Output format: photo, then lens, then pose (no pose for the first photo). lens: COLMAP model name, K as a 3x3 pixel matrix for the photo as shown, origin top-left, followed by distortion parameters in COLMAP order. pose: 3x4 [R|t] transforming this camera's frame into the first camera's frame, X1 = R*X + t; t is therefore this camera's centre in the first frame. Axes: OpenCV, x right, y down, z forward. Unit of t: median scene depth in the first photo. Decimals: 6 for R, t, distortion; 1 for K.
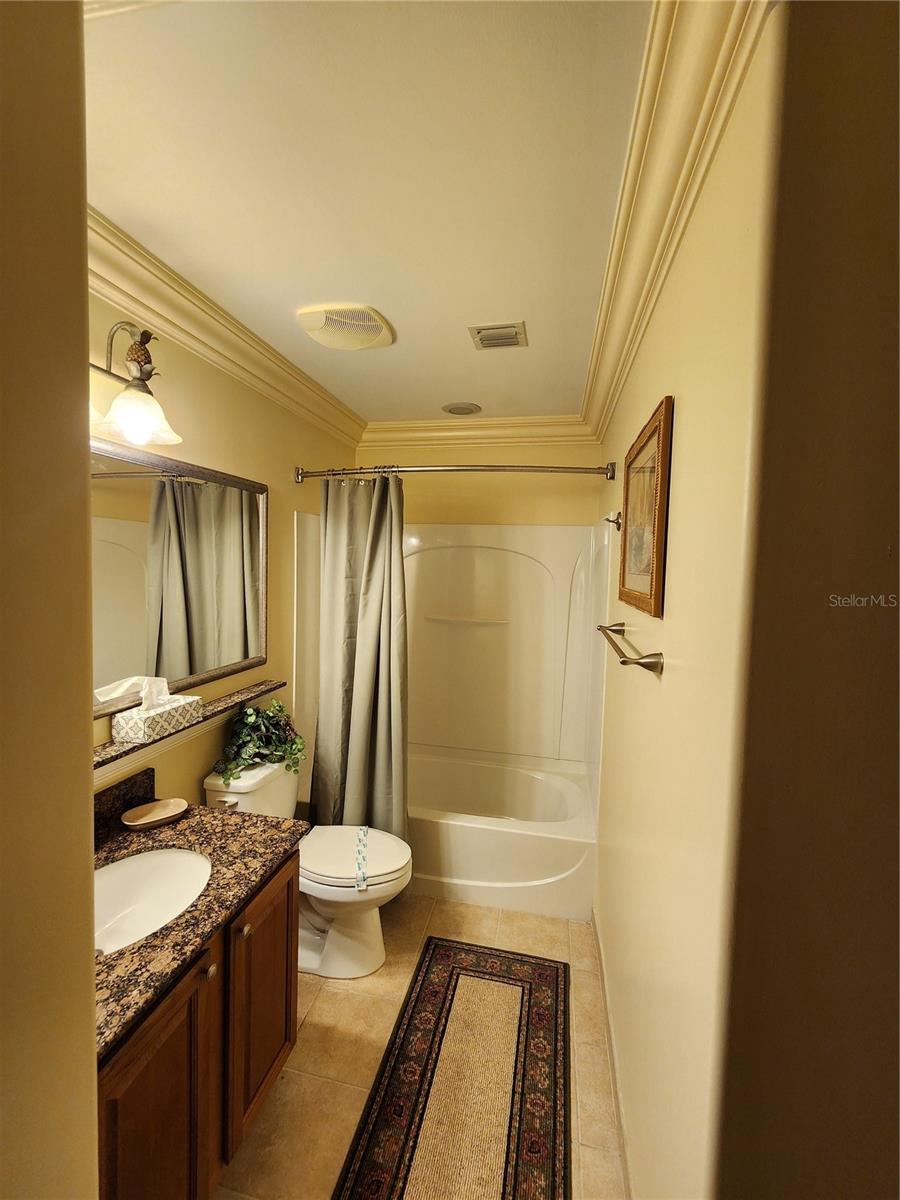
lens RADIAL K [[494.1, 0, 450.1], [0, 494.1, 595.8], [0, 0, 1]] dist [0.000939, -0.001180]
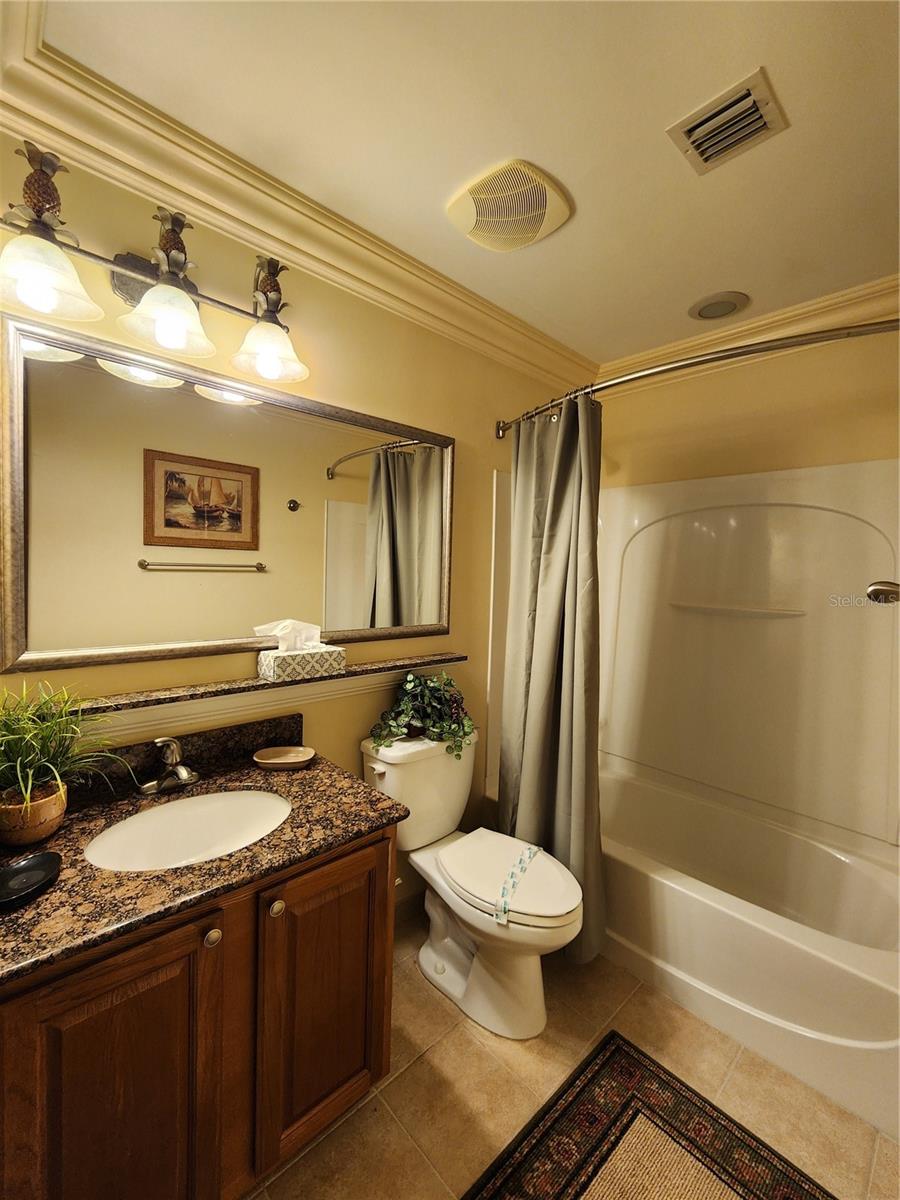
lens RADIAL K [[494.1, 0, 461.7], [0, 494.1, 598.8], [0, 0, 1]] dist [0.000939, -0.001180]
pose [[0.817848, 0.024099, -0.574929, 0.191526], [-0.042239, 0.998942, -0.018214, 0.098418], [0.573882, 0.039181, 0.818000, 0.294341]]
